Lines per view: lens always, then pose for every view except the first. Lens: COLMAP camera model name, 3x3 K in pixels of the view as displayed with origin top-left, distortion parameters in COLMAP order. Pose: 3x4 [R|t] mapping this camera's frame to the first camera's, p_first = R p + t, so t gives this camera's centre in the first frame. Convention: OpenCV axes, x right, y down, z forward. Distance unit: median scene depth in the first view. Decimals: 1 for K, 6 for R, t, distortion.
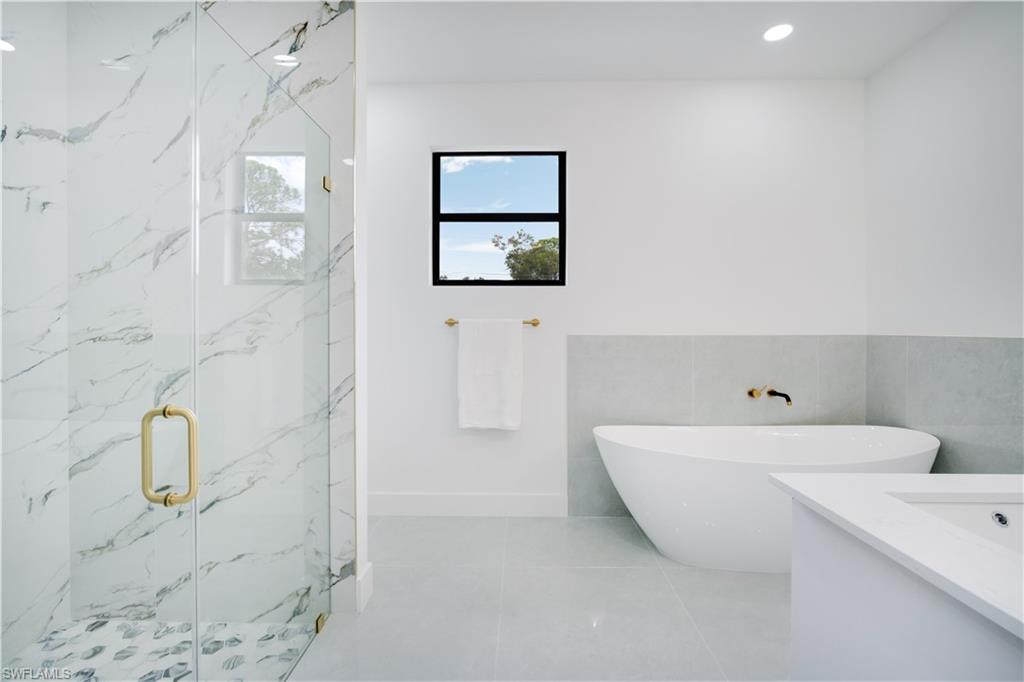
lens RADIAL K [[452.9, 0, 511.1], [0, 452.9, 339.3], [0, 0, 1]] dist [0.002248, 0.000125]
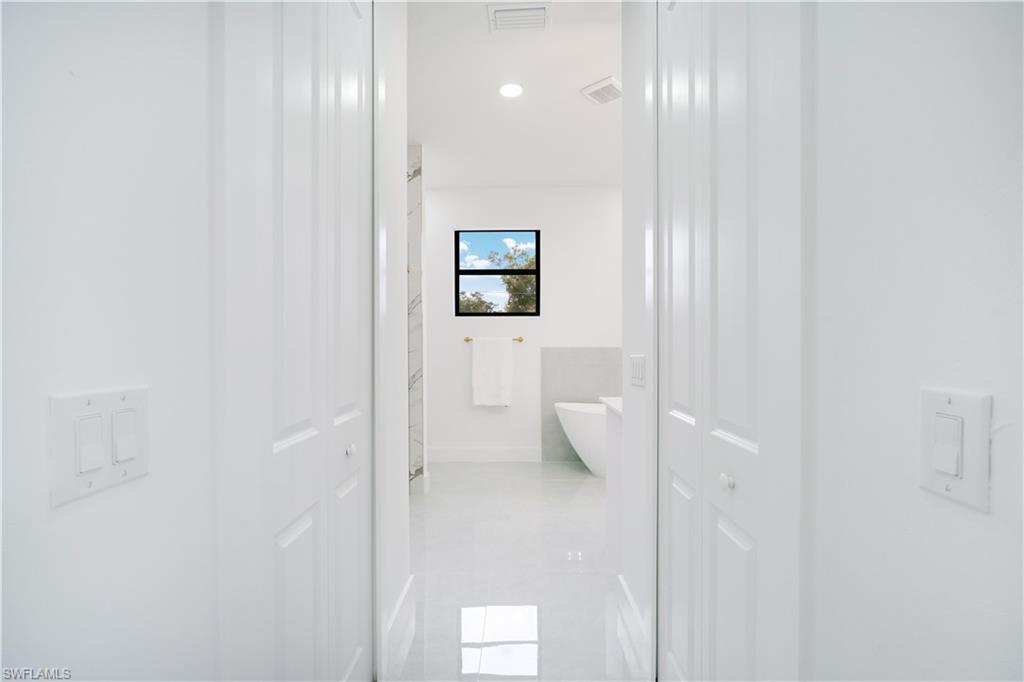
lens RADIAL K [[452.9, 0, 517.2], [0, 452.9, 347.1], [0, 0, 1]] dist [0.002248, 0.000125]
pose [[0.999746, -0.003715, 0.022236, 0.005912], [0.003949, 0.999937, -0.010506, 0.006291], [-0.022196, 0.010591, 0.999698, -0.586578]]
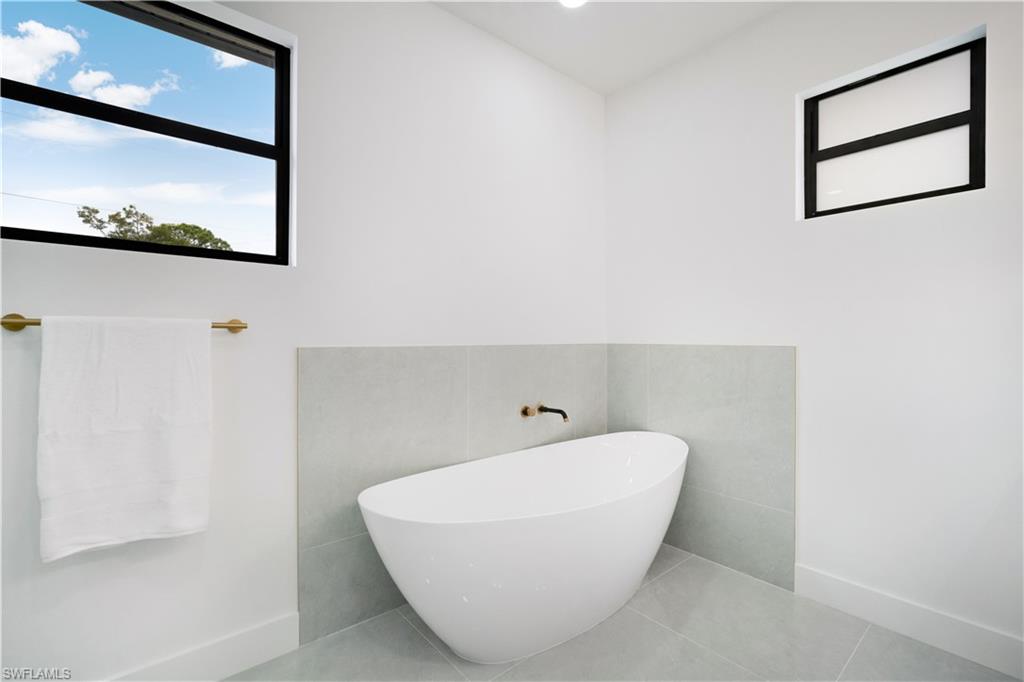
lens RADIAL K [[452.9, 0, 503.5], [0, 452.9, 342.2], [0, 0, 1]] dist [0.002248, 0.000125]
pose [[0.757215, -0.006640, 0.653132, -0.060783], [0.014363, 0.999876, -0.006486, -0.008523], [-0.653008, 0.014292, 0.757216, 0.356911]]
